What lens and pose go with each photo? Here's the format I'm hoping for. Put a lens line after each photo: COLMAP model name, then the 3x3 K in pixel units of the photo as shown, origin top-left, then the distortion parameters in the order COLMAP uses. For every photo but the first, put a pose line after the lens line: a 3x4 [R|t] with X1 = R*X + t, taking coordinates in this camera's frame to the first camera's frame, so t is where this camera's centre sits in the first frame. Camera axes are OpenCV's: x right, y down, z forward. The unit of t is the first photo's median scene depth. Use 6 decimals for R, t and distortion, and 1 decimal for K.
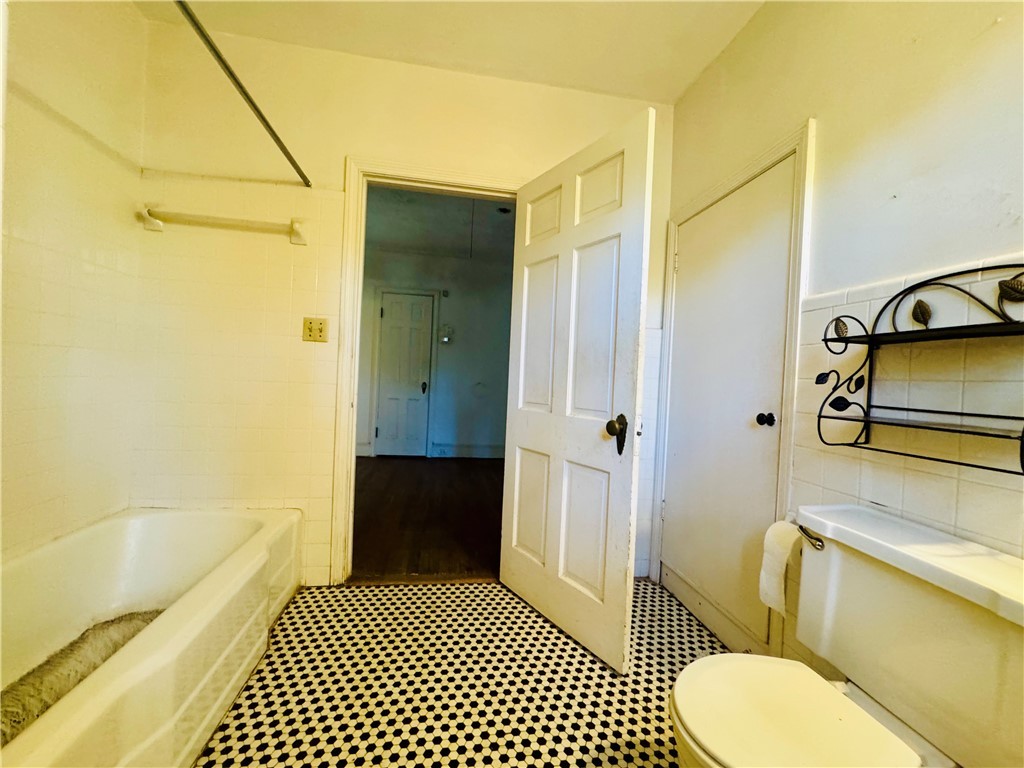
lens RADIAL K [[410.8, 0, 513.3], [0, 410.8, 380.8], [0, 0, 1]] dist [-0.005230, 0.000585]
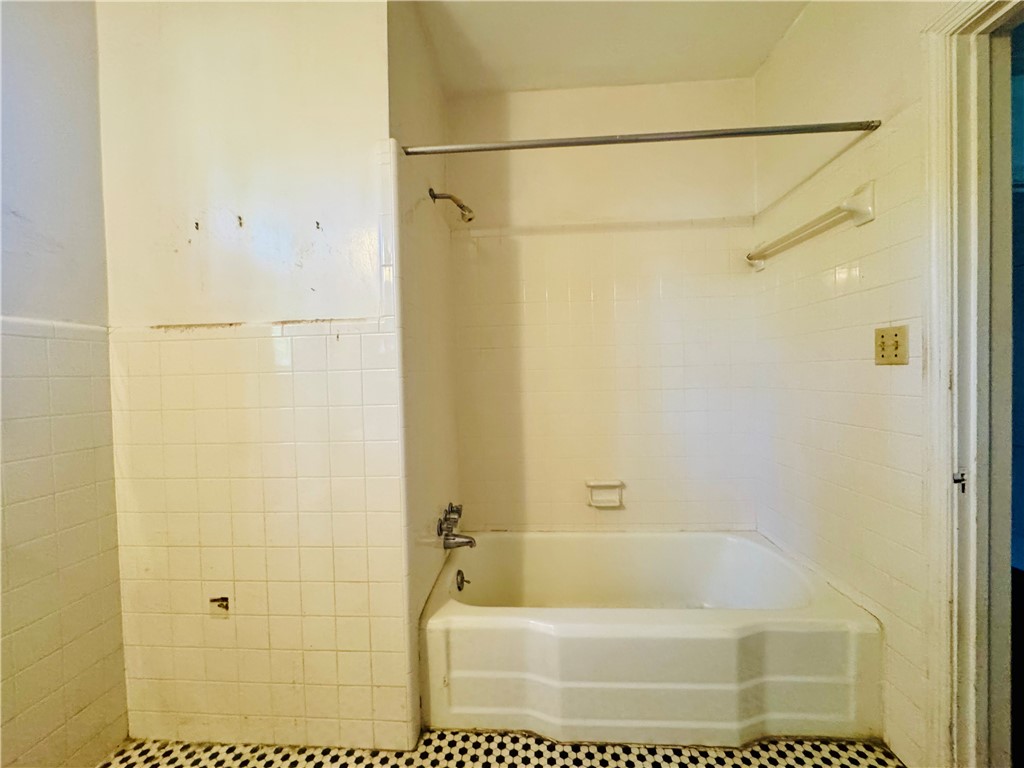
lens RADIAL K [[410.8, 0, 511.7], [0, 410.8, 385.0], [0, 0, 1]] dist [-0.005230, 0.000585]
pose [[-0.225104, -0.017101, -0.974185, 0.271743], [0.004931, 0.999813, -0.018691, -0.059637], [0.974322, -0.009011, -0.224977, 0.611107]]
